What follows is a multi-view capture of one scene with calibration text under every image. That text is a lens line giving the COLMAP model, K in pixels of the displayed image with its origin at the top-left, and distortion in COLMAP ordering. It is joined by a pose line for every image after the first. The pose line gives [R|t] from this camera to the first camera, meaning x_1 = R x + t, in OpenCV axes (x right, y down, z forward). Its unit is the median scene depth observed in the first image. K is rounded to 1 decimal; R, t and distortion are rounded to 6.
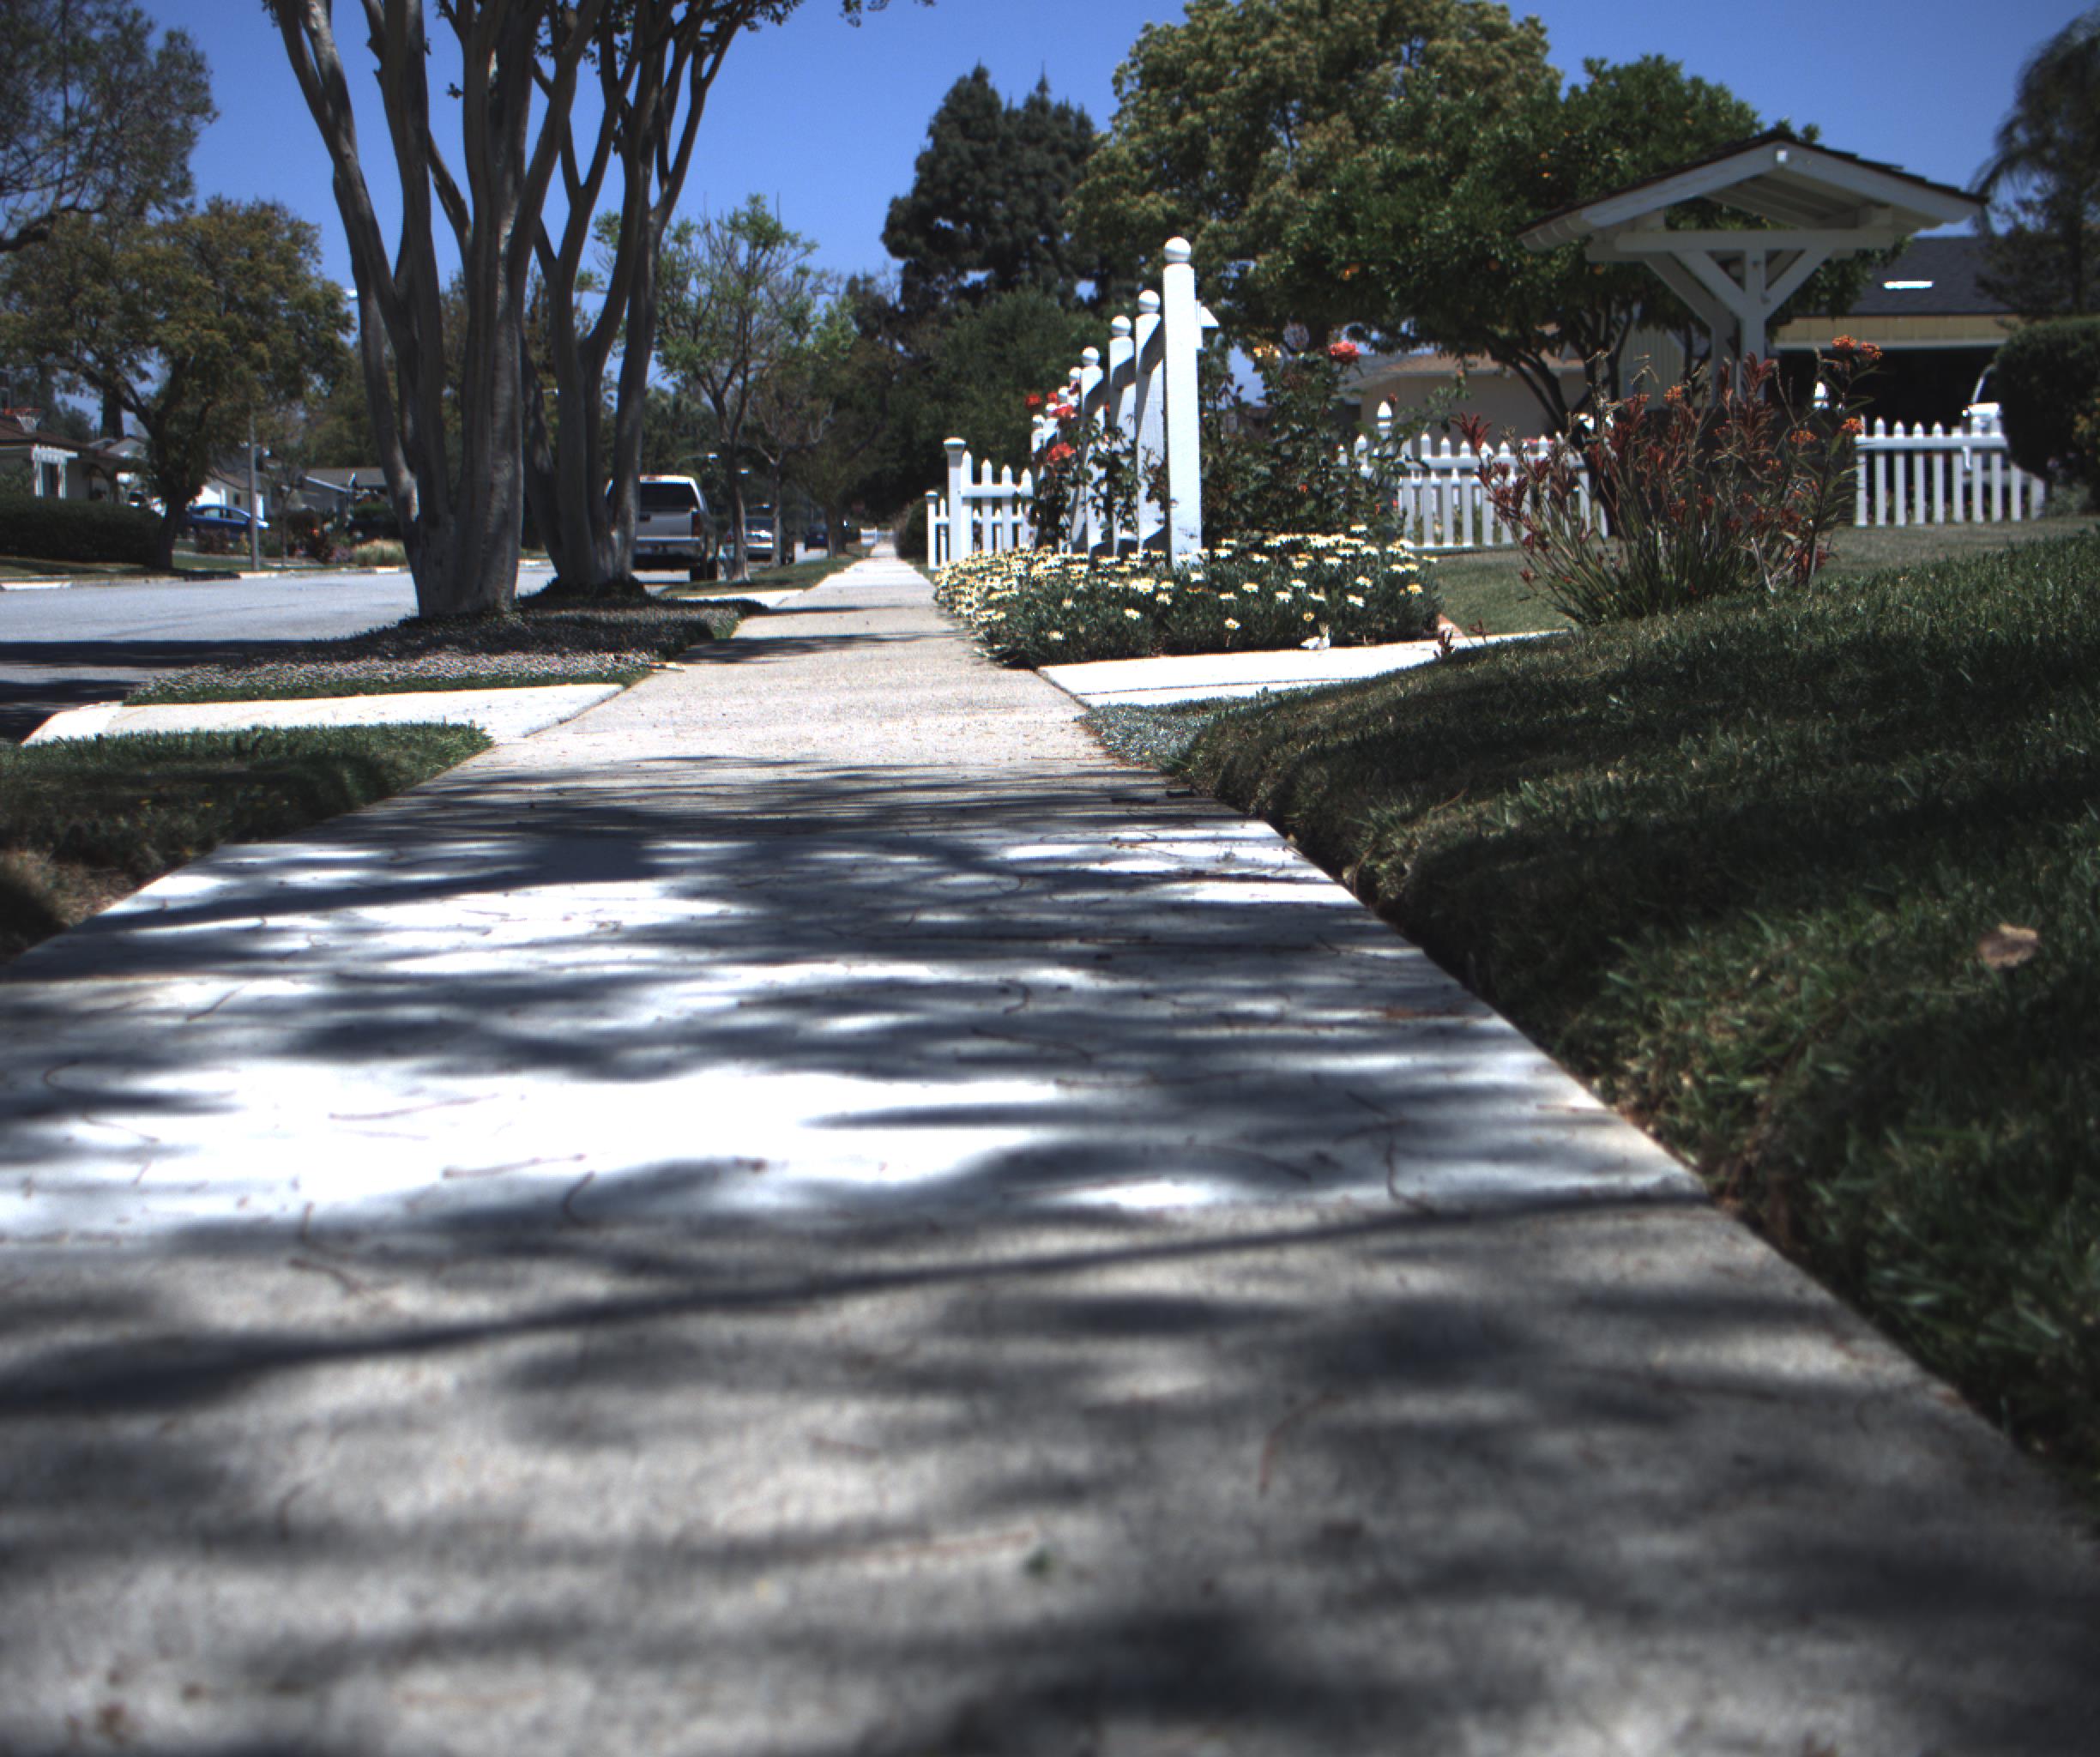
lens RADIAL K [[3961.6, 0, 1027.5], [0, 3961.6, 856.6], [0, 0, 1]] dist [-0.181680, 0.970744]
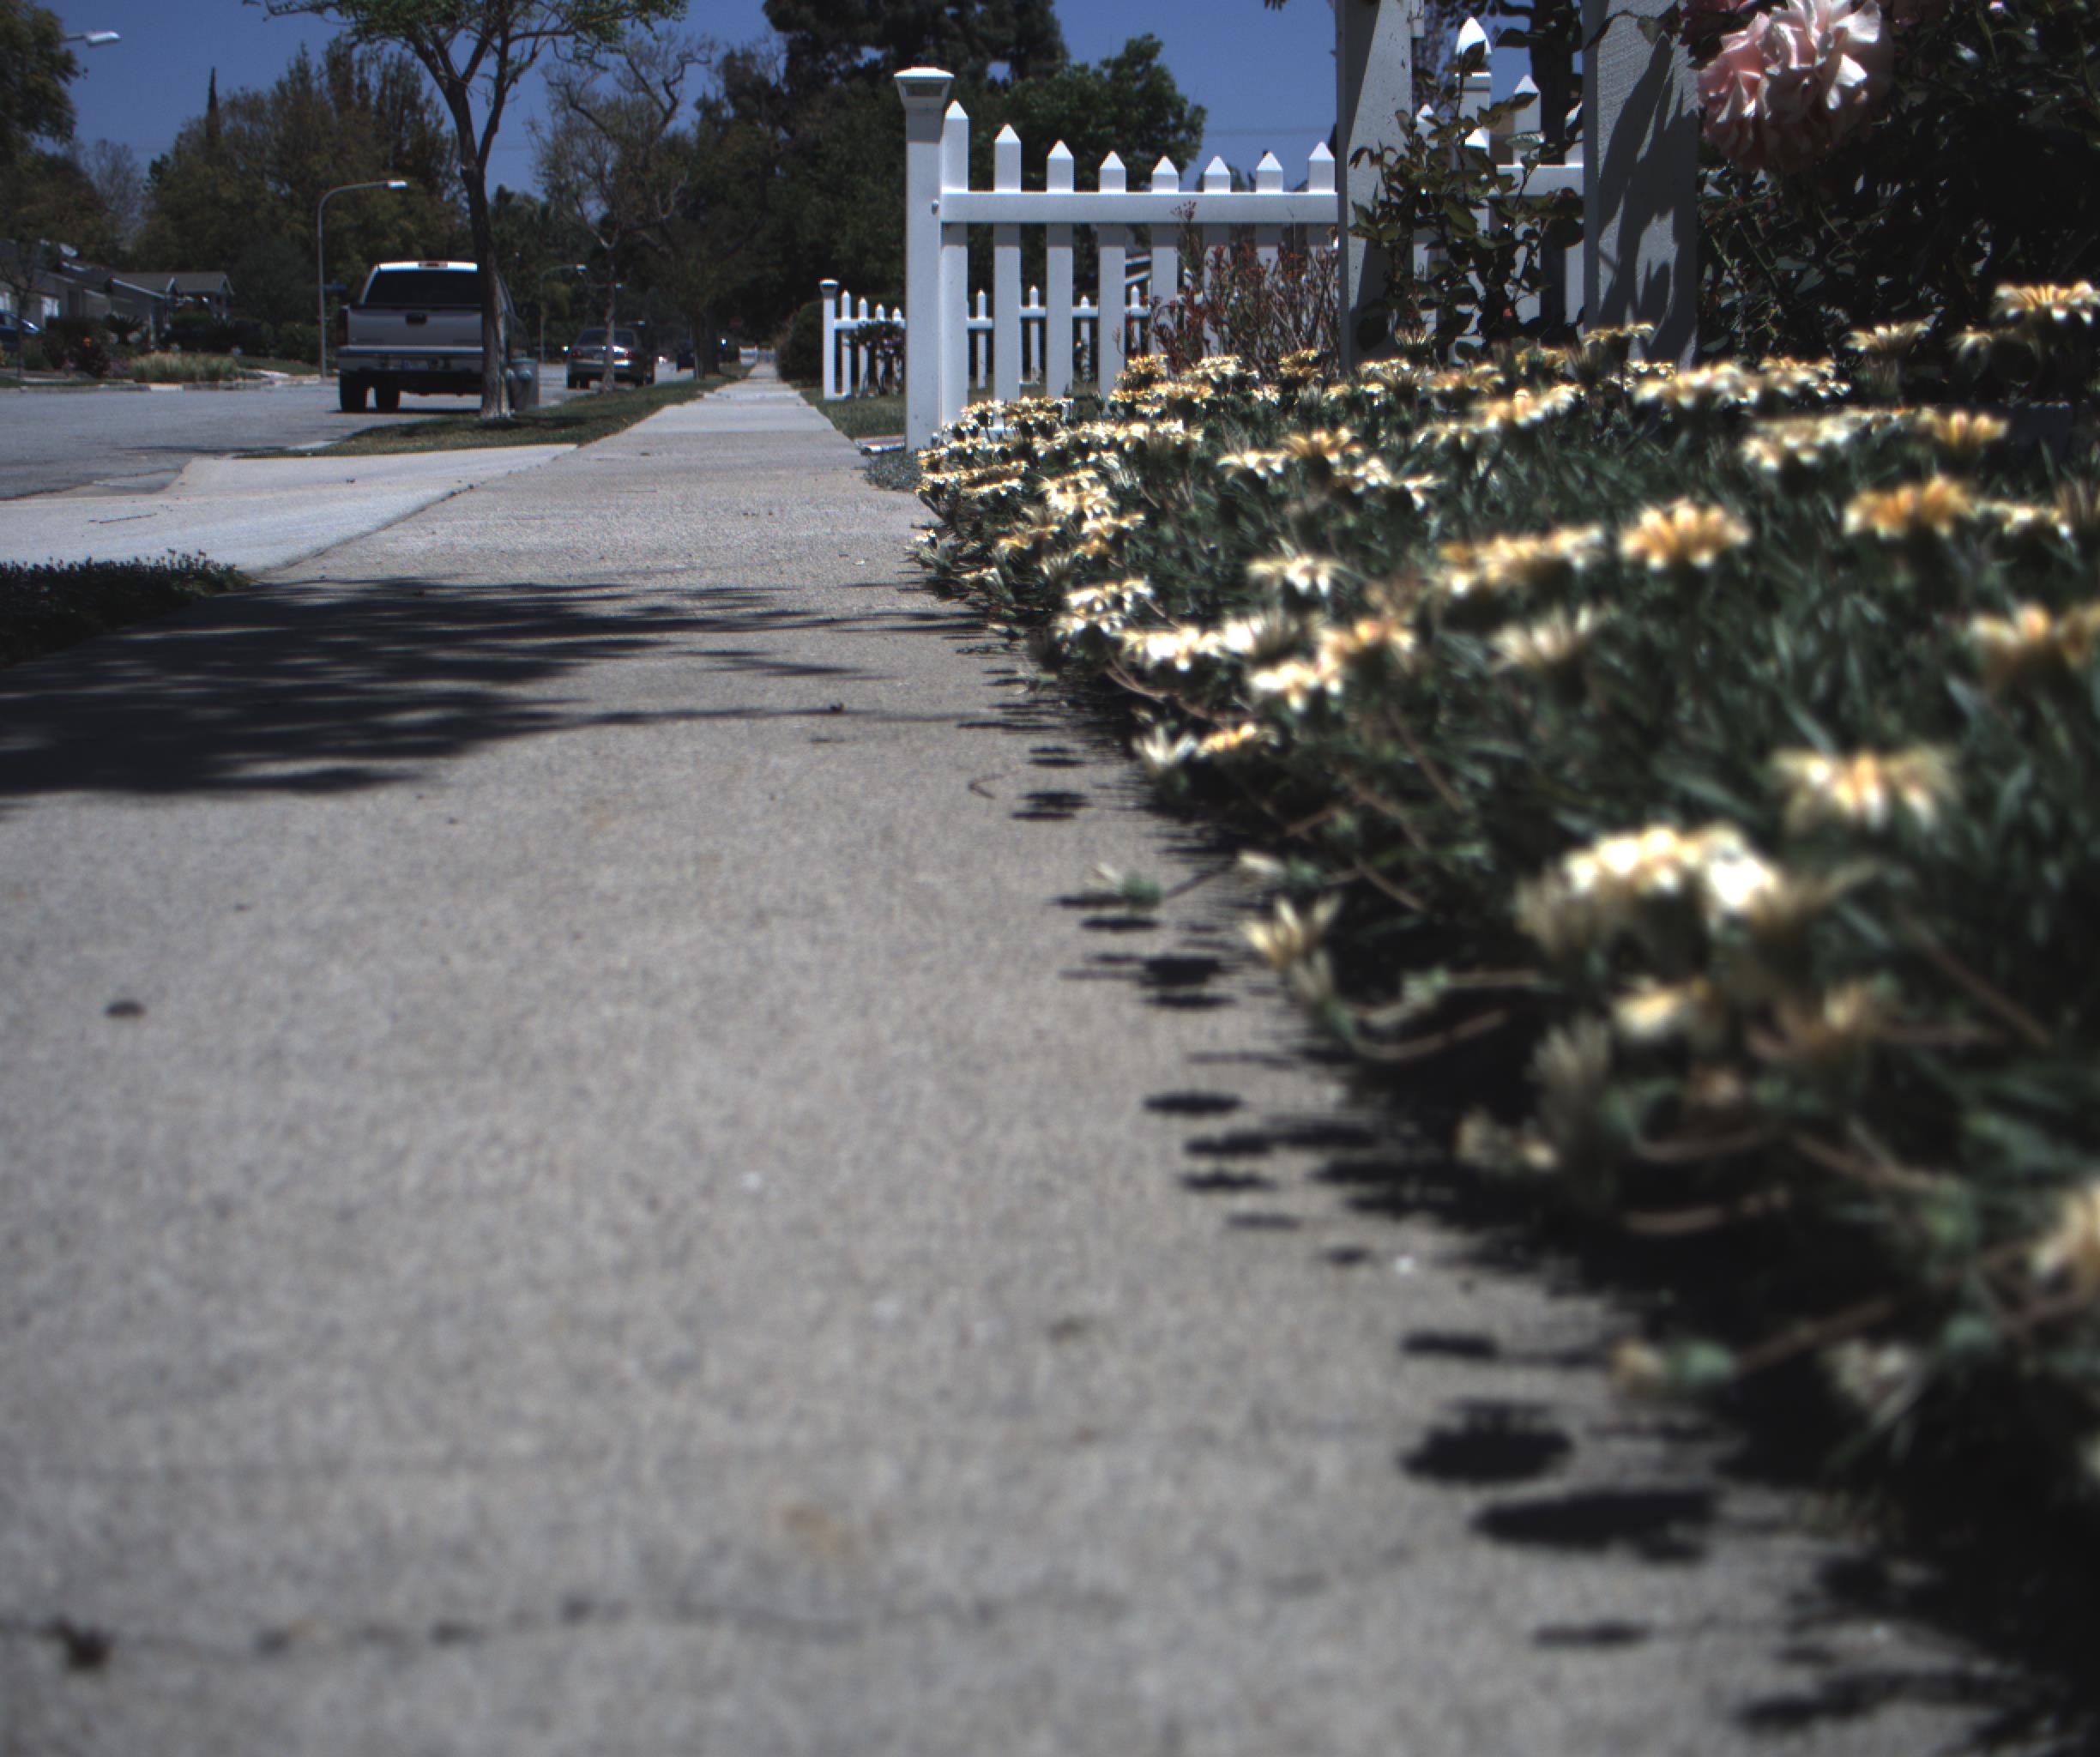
lens RADIAL K [[3961.6, 0, 1027.5], [0, 3961.6, 856.6], [0, 0, 1]] dist [-0.181680, 0.970744]
pose [[0.999485, 0.009126, 0.030764, -0.010224], [-0.010479, 0.998973, 0.044087, -0.024931], [-0.030330, -0.044387, 0.998554, 0.327915]]
